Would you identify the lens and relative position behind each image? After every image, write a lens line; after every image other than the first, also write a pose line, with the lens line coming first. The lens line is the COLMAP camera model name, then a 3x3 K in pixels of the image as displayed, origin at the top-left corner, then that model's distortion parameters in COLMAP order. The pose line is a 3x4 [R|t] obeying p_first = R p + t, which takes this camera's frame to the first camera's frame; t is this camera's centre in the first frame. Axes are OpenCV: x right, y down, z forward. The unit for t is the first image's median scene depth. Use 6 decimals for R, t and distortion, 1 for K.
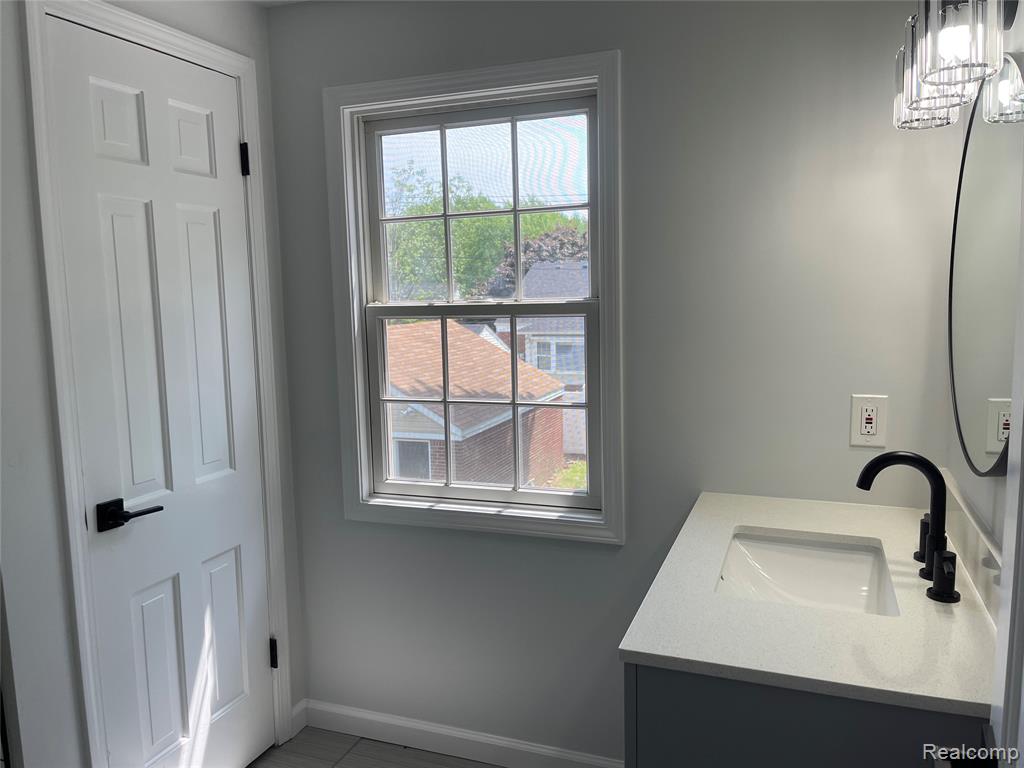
lens RADIAL K [[778.1, 0, 522.4], [0, 778.1, 383.5], [0, 0, 1]] dist [0.055851, -0.056921]
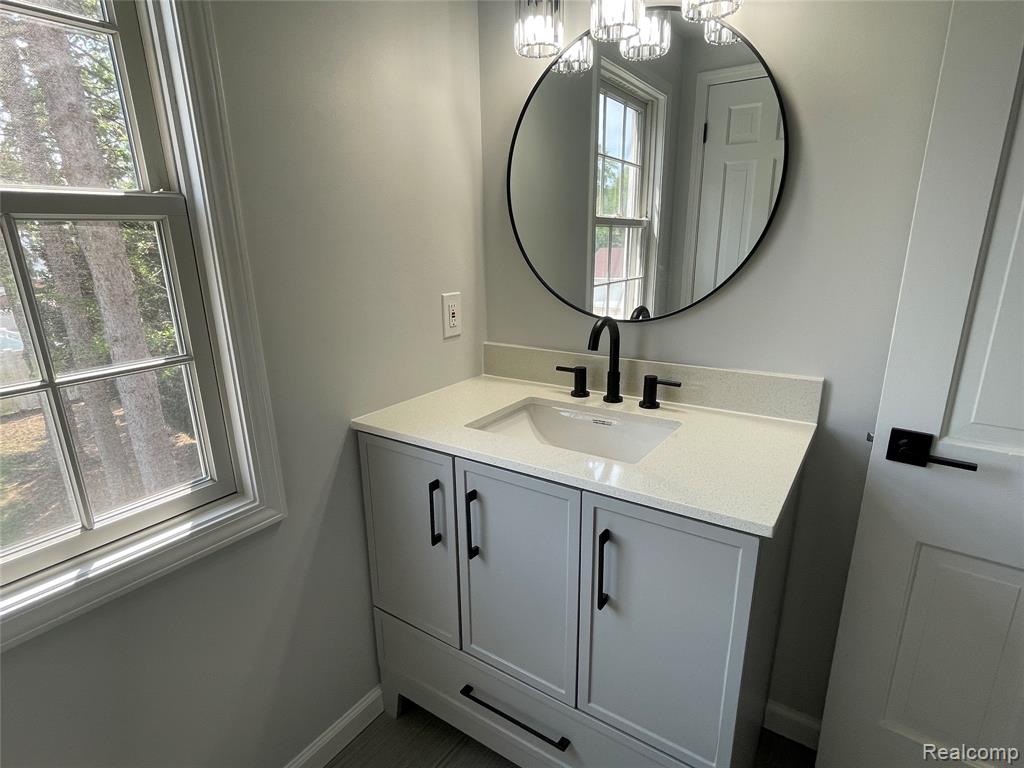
lens RADIAL K [[530.1, 0, 507.8], [0, 530.1, 392.5], [0, 0, 1]] dist [-0.002586, 0.003136]
pose [[0.252264, -0.254852, 0.933495, -0.288039], [0.133141, 0.964661, 0.227381, -0.010340], [-0.958455, 0.066926, 0.277281, 0.614614]]
